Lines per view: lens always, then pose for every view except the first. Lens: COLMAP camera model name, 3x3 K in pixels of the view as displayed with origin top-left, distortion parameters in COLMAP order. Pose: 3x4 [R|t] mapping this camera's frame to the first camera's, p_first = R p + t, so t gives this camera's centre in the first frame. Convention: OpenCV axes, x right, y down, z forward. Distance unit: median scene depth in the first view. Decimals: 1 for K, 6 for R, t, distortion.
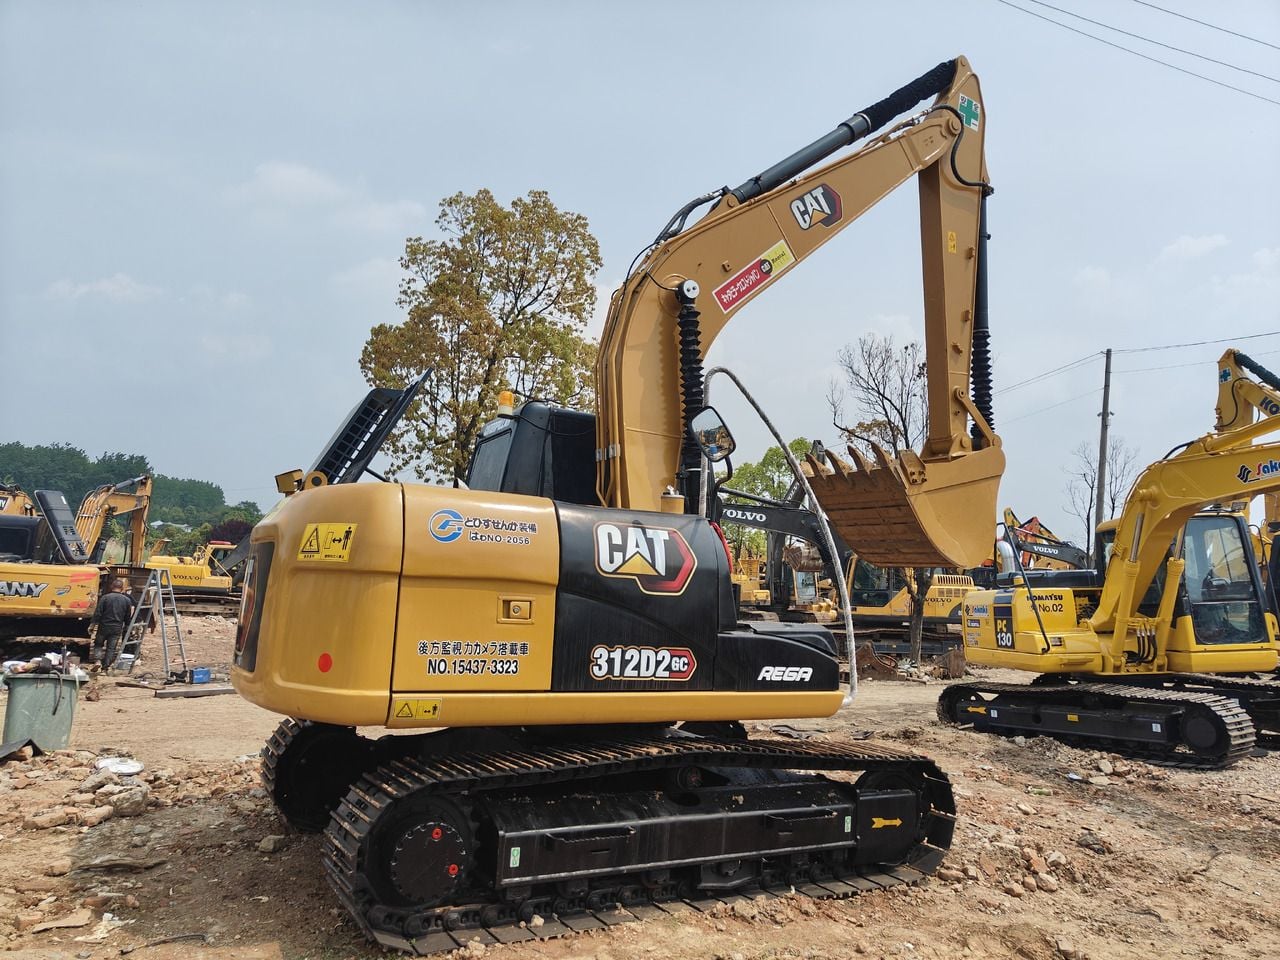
lens RADIAL K [[895.1, 0, 640.0], [0, 895.1, 480.0], [0, 0, 1]] dist [0.020956, -0.006444]
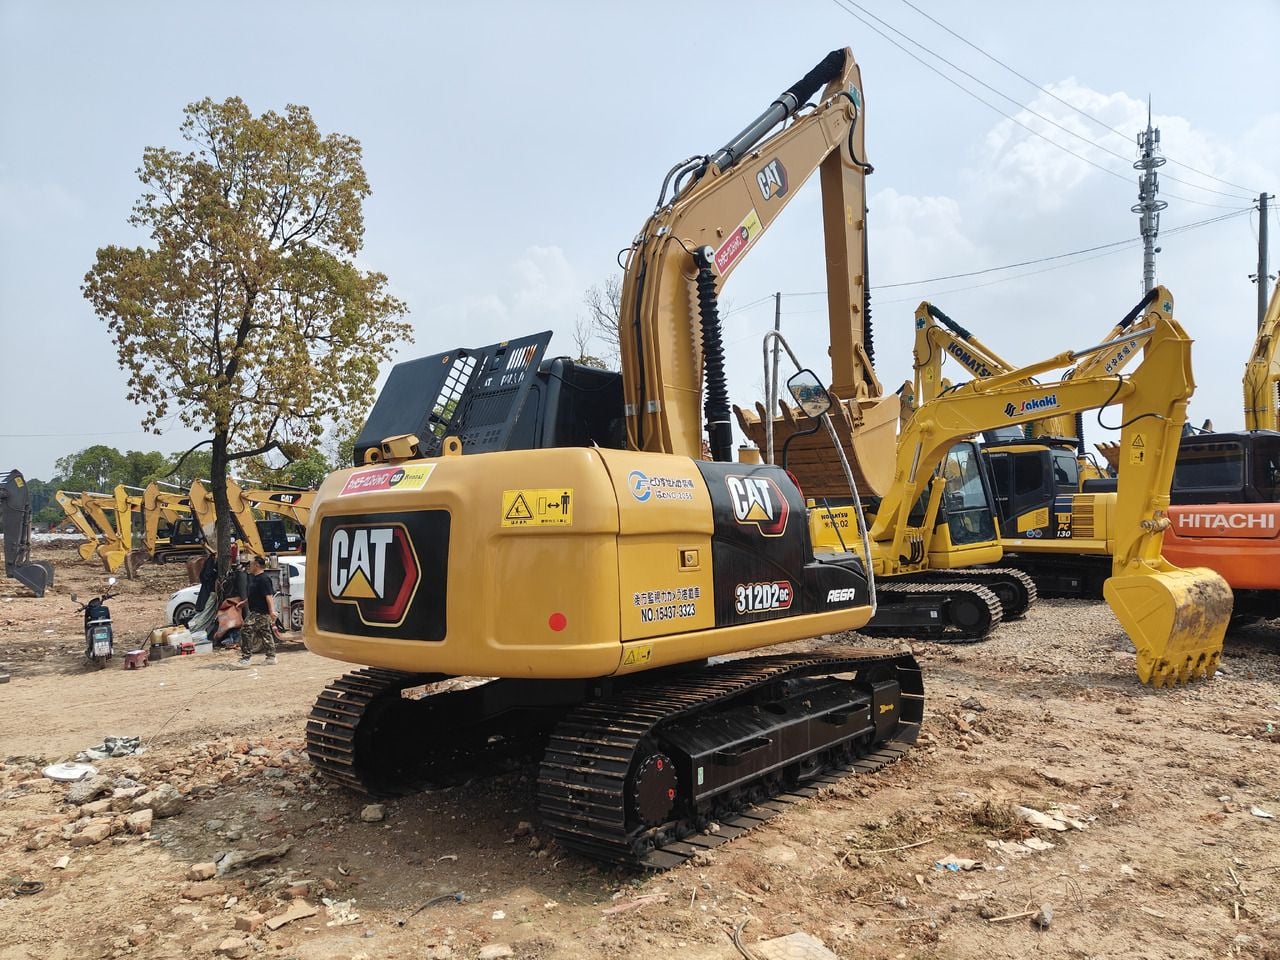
lens RADIAL K [[895.1, 0, 640.0], [0, 895.1, 480.0], [0, 0, 1]] dist [0.020956, -0.006444]
pose [[0.934054, -0.046569, 0.354084, -0.395237], [0.019730, 0.996677, 0.079035, -0.027142], [-0.356588, -0.066837, 0.931868, 0.001685]]
